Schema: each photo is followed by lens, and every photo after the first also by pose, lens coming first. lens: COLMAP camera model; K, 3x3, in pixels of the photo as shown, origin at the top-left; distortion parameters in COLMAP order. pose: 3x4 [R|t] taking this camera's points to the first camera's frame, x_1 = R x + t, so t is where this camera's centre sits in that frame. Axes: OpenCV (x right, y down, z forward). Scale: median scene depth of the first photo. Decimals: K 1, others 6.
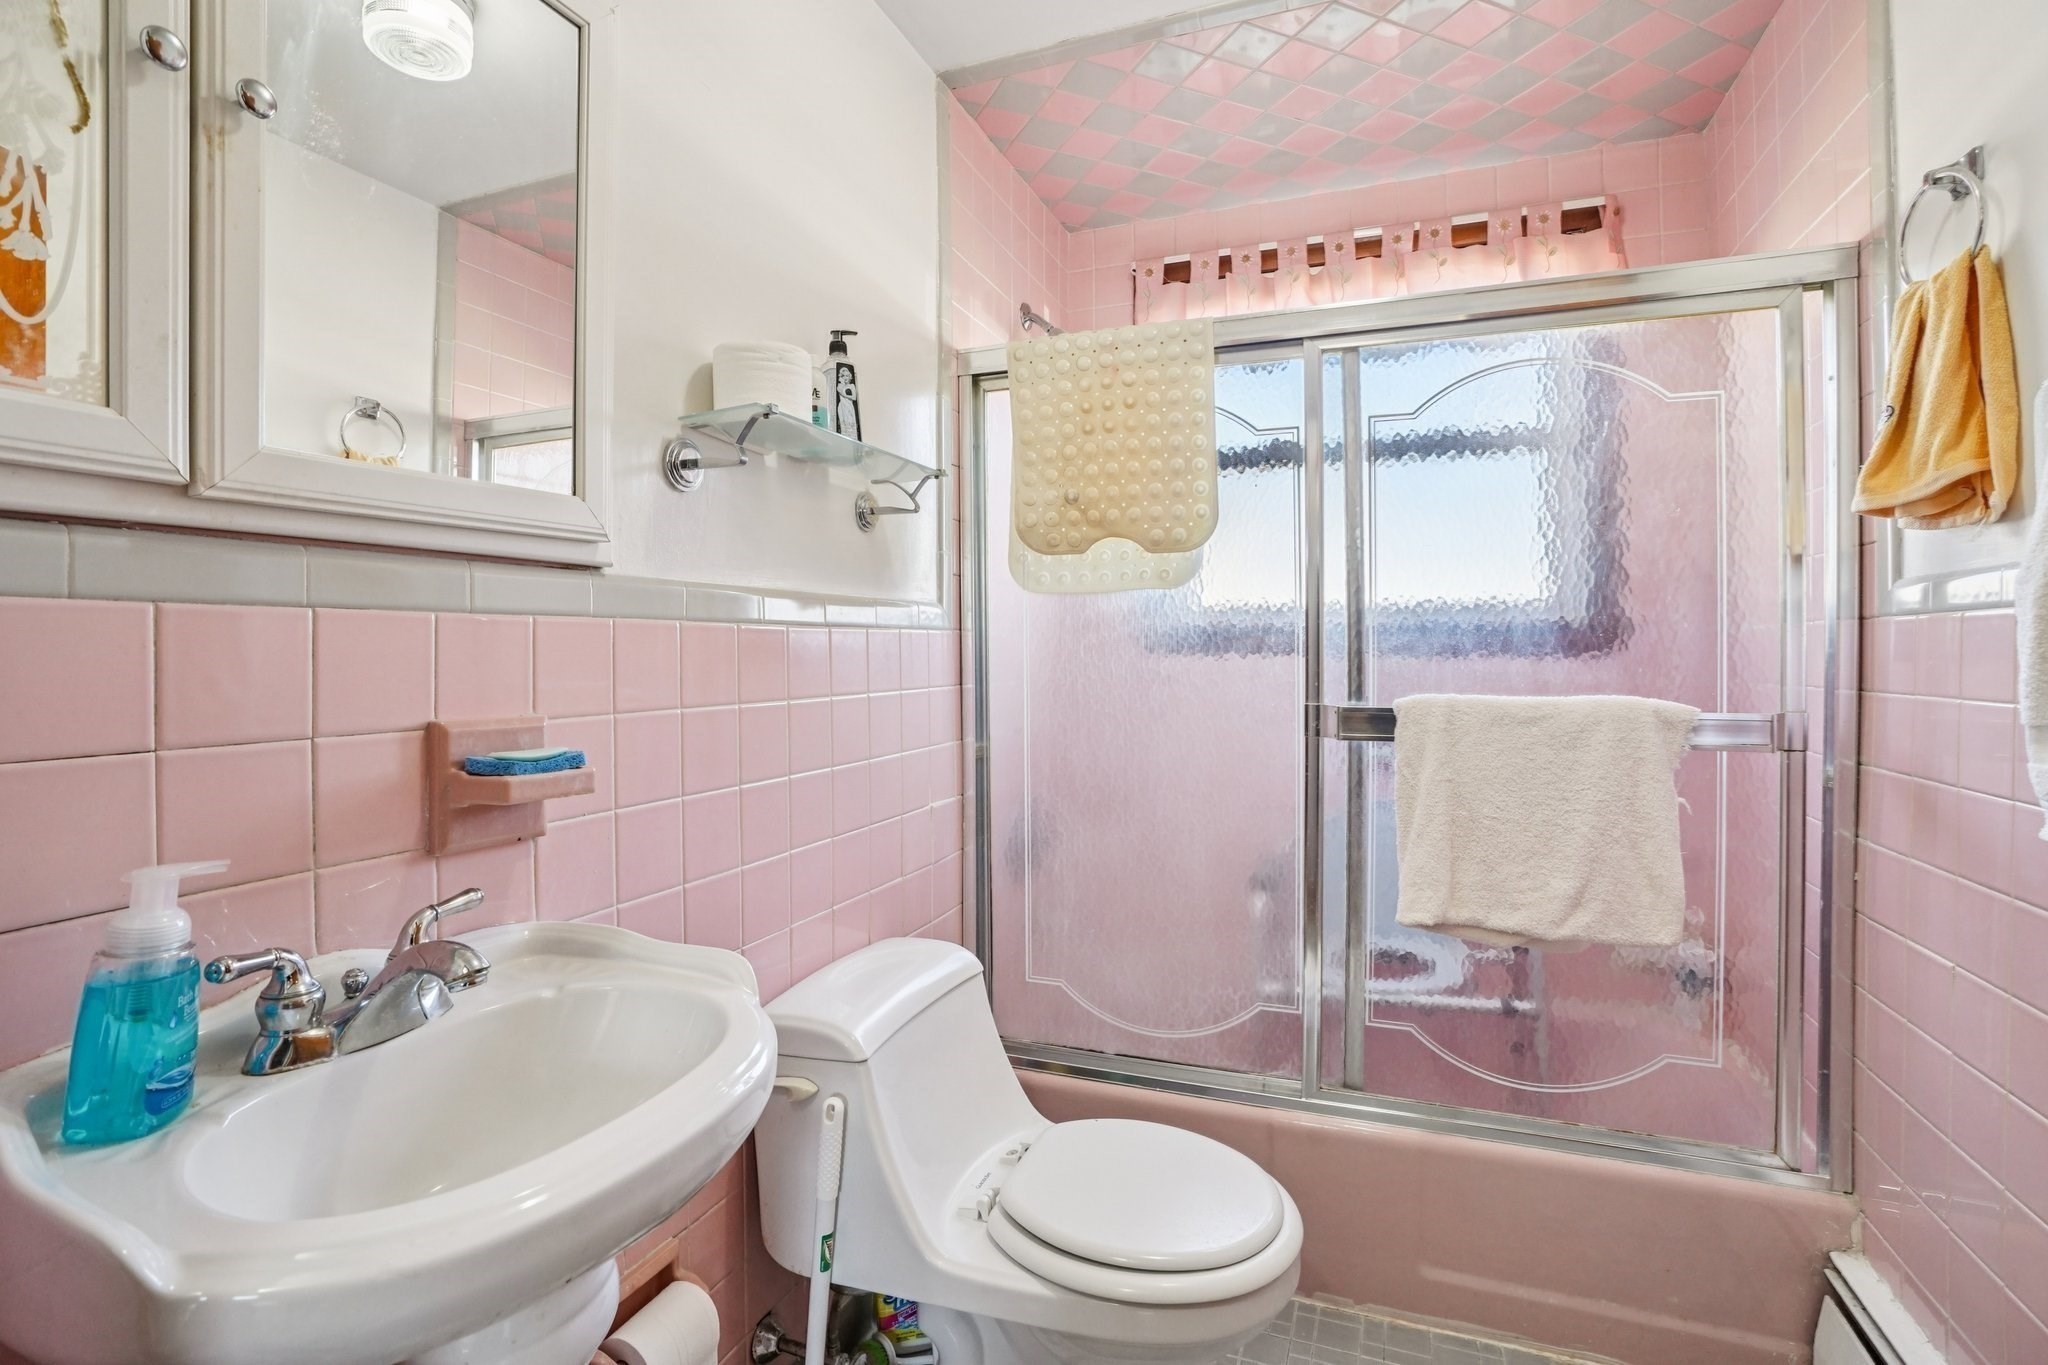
lens RADIAL K [[958.1, 0, 1021.7], [0, 958.1, 672.8], [0, 0, 1]] dist [-0.056977, 0.018752]
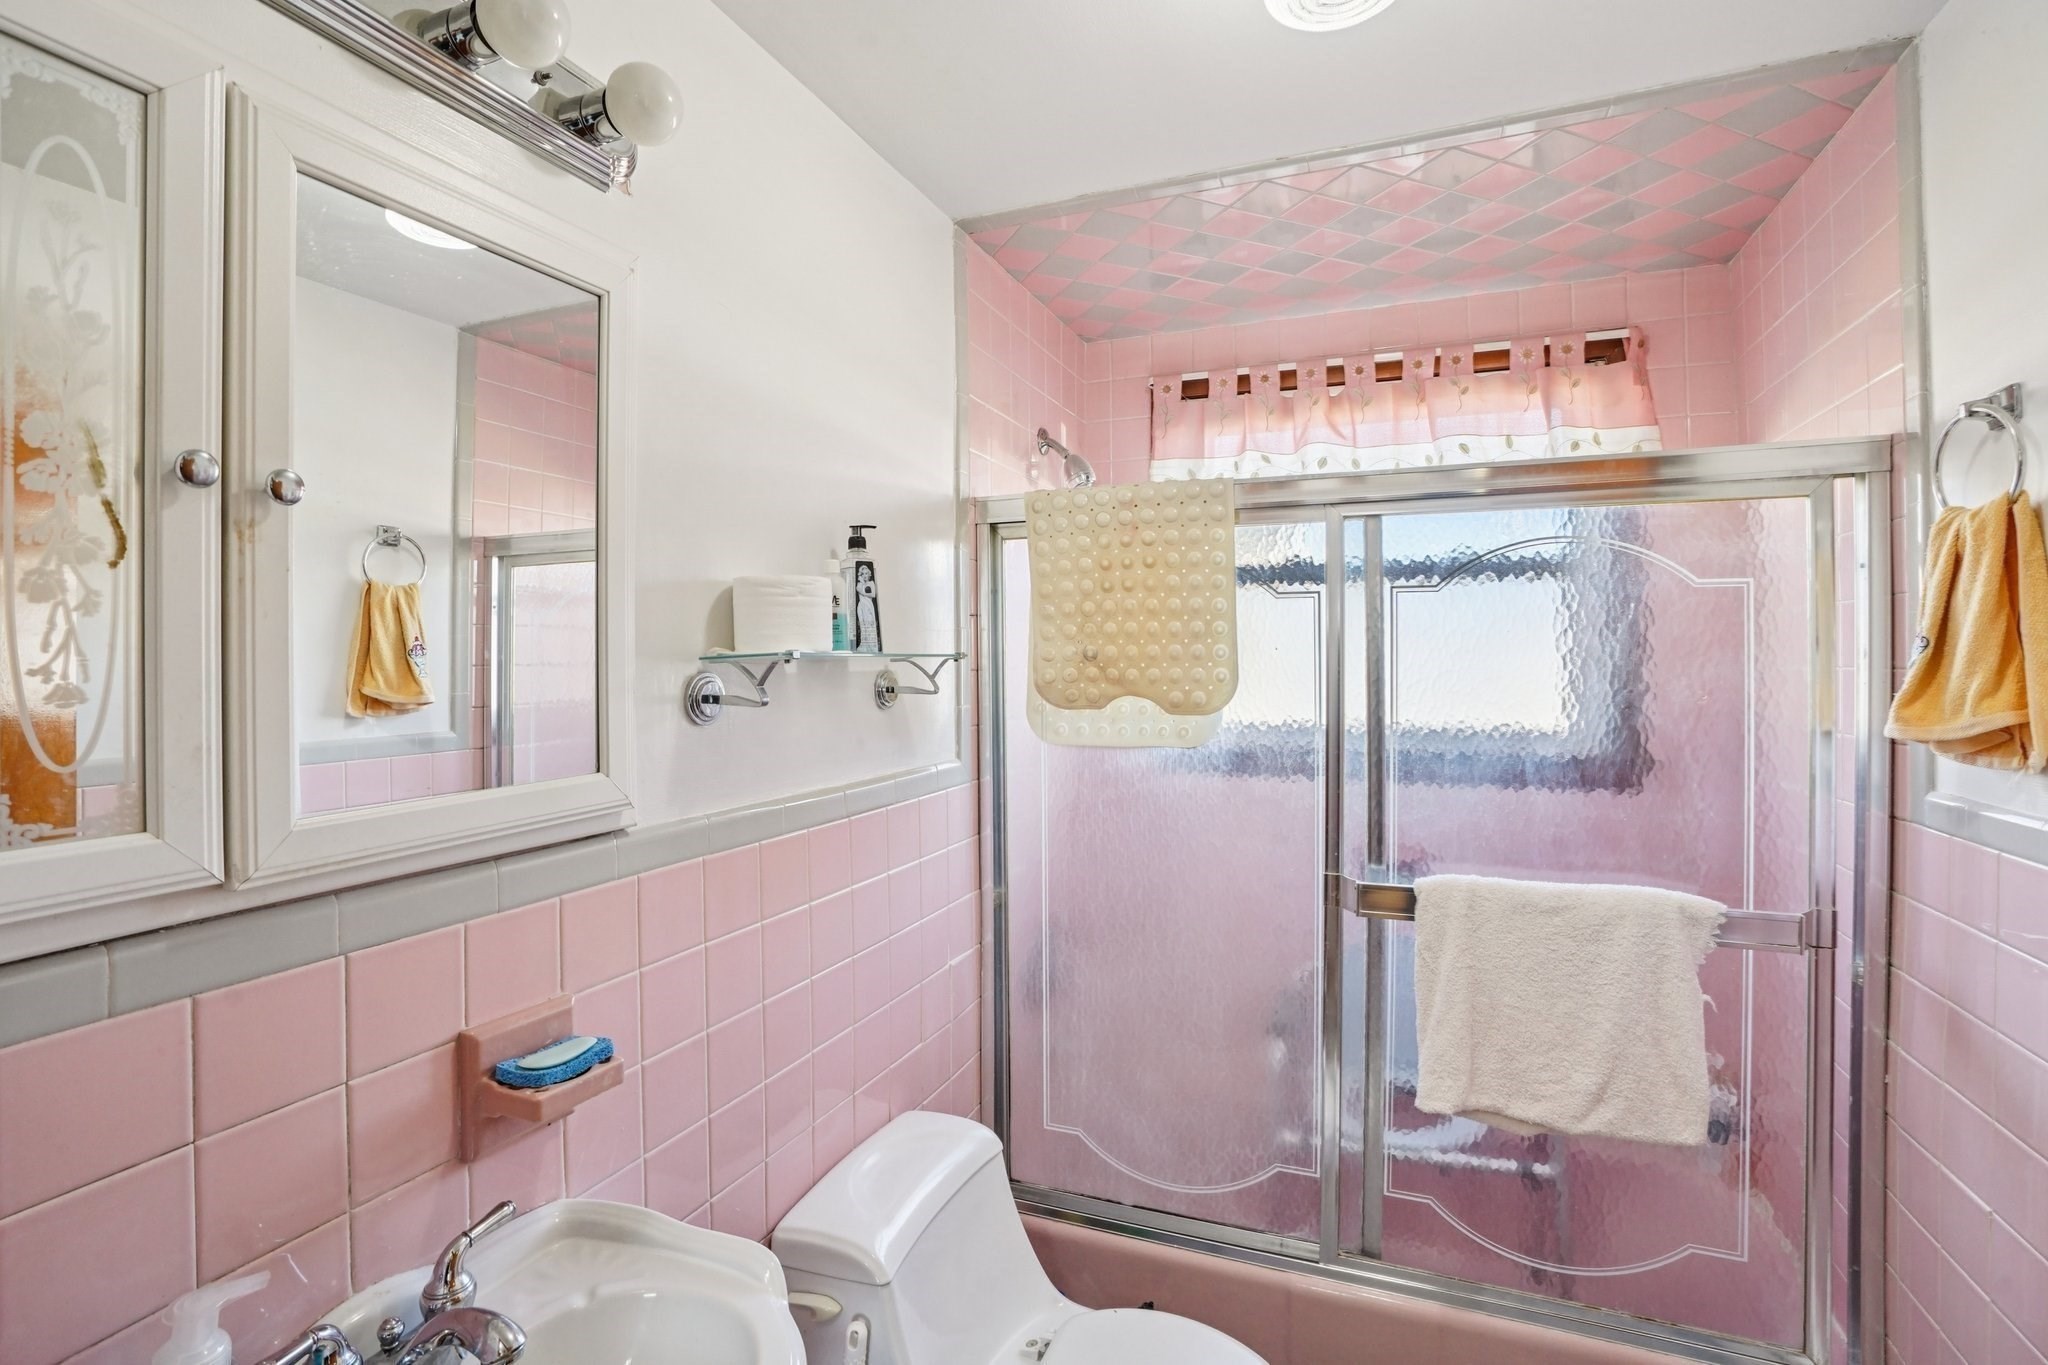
lens RADIAL K [[958.1, 0, 1018.7], [0, 958.1, 663.2], [0, 0, 1]] dist [-0.056977, 0.018752]
pose [[0.999876, -0.000146, -0.015733, -0.007881], [0.000067, 0.999987, -0.005054, -0.202565], [0.015733, 0.005052, 0.999863, 0.000613]]
